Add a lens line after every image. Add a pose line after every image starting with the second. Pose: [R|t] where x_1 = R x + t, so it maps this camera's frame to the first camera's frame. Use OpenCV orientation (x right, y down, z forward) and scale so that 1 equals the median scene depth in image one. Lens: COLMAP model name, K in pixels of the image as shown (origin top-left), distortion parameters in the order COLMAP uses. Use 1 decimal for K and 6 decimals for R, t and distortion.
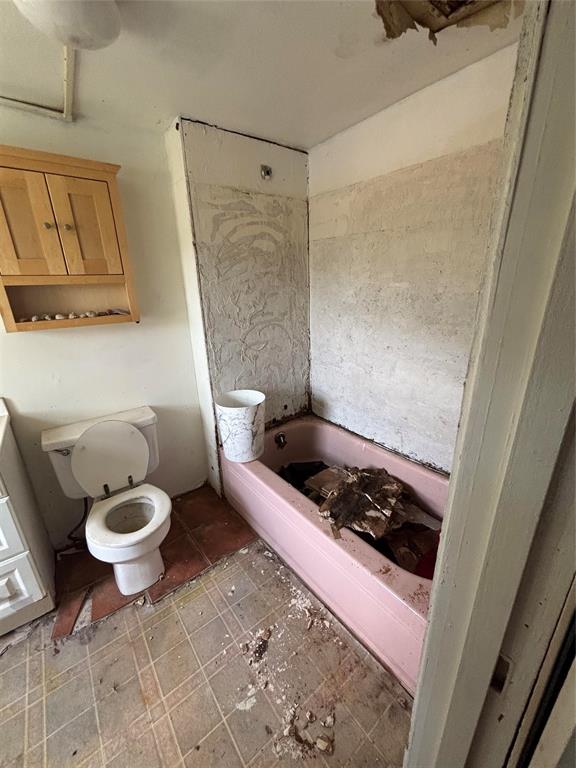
lens RADIAL K [[308.2, 0, 286.2], [0, 308.2, 383.9], [0, 0, 1]] dist [0.002879, -0.001395]
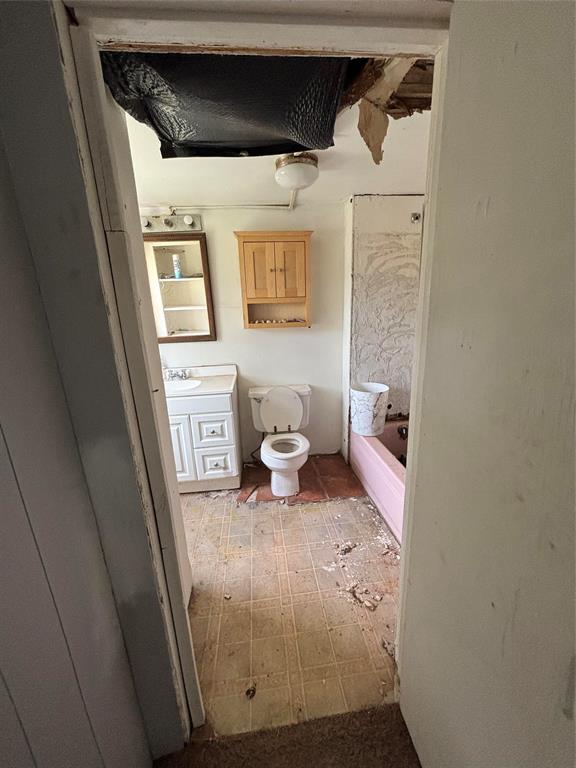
lens RADIAL K [[308.2, 0, 287.5], [0, 308.2, 384.7], [0, 0, 1]] dist [0.002879, -0.001395]
pose [[0.852395, 0.135654, -0.504995, 0.245421], [-0.156800, 0.987630, 0.000634, 0.101071], [0.498835, 0.078643, 0.863122, -0.364590]]
